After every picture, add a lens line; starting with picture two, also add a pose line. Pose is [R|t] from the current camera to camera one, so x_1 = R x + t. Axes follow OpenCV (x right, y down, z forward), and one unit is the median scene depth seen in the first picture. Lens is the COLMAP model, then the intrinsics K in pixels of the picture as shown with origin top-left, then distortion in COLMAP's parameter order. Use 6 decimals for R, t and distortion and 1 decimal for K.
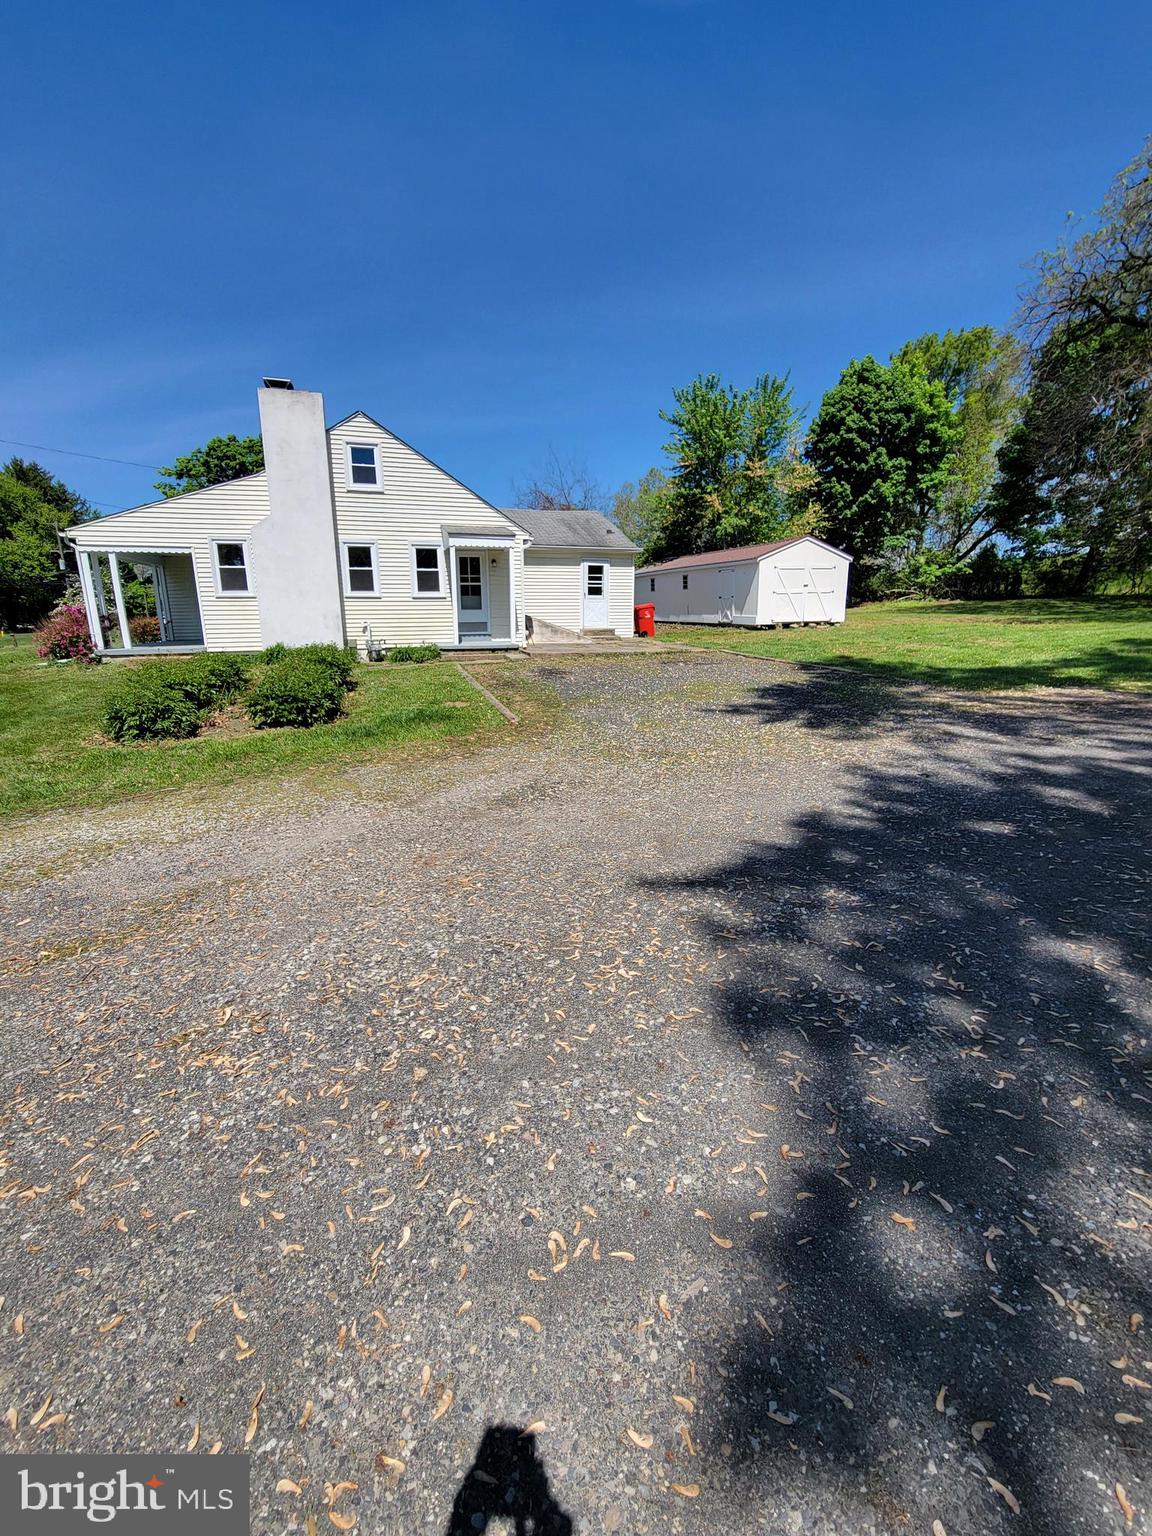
lens RADIAL K [[630.0, 0, 587.0], [0, 630.0, 763.8], [0, 0, 1]] dist [-0.004990, 0.001558]
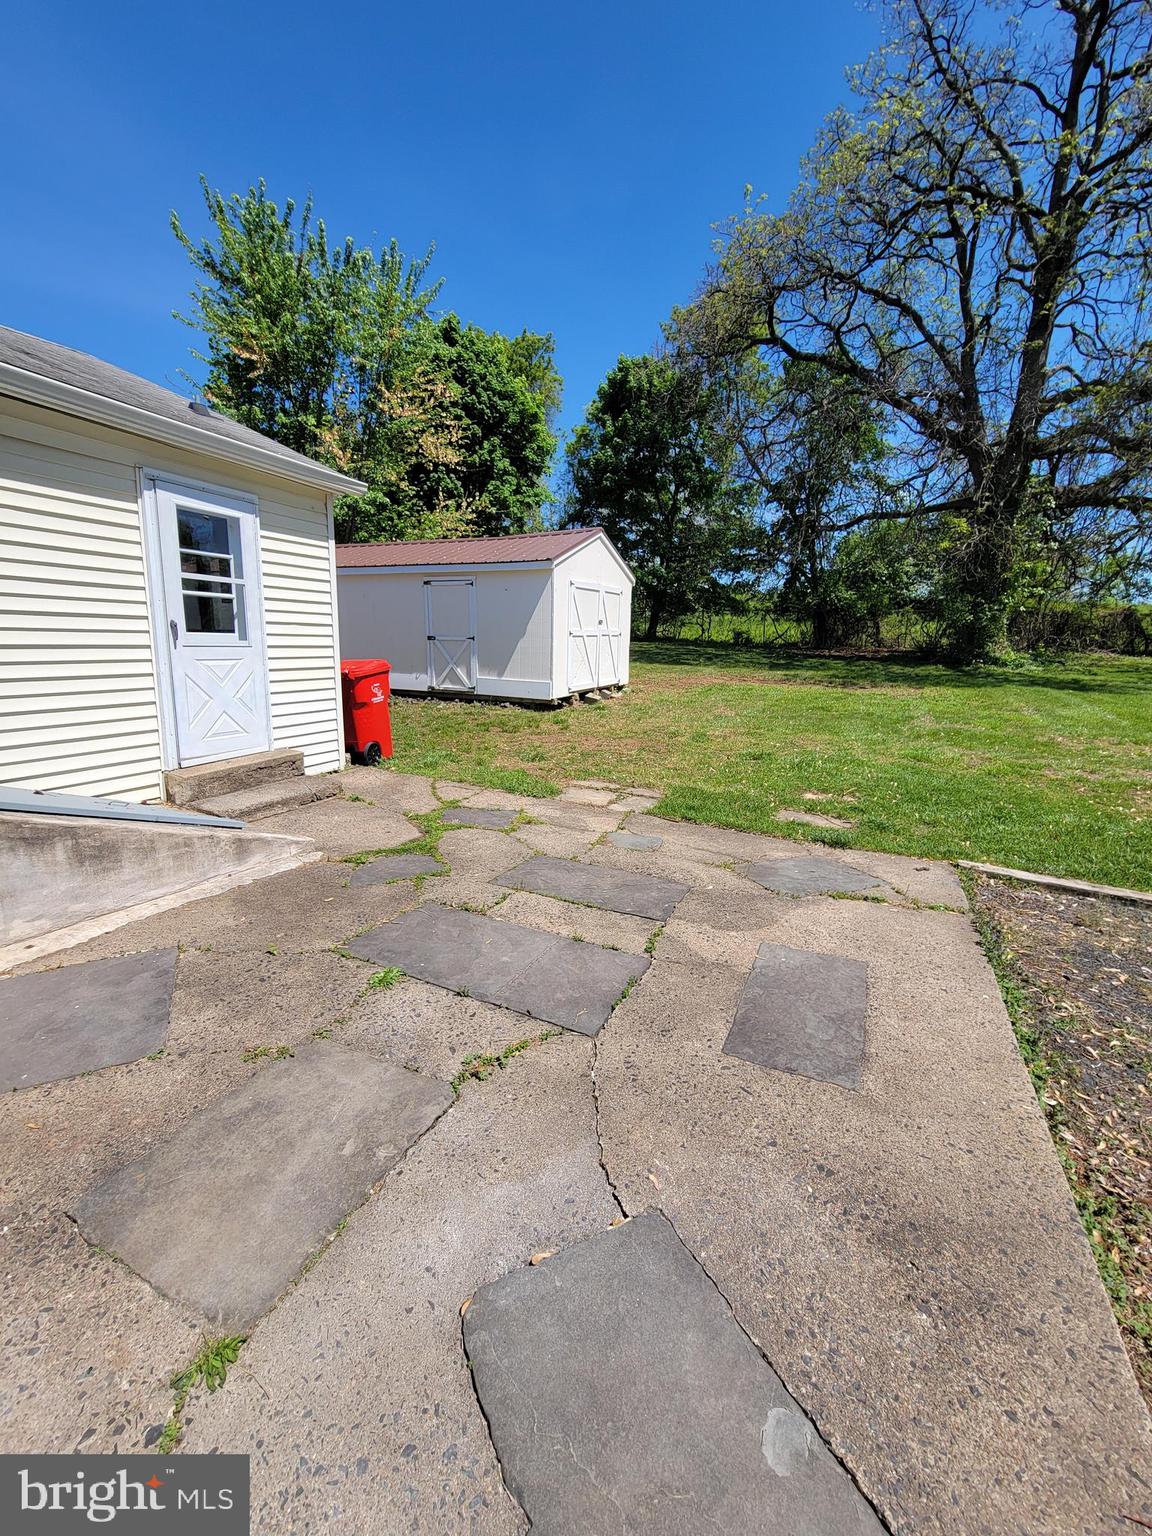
lens RADIAL K [[630.0, 0, 567.2], [0, 630.0, 757.0], [0, 0, 1]] dist [-0.004990, 0.001558]
pose [[0.693640, -0.115872, 0.710941, -0.065989], [0.154660, 0.987916, 0.010119, -0.175528], [-0.703523, 0.102935, 0.703178, 0.642717]]
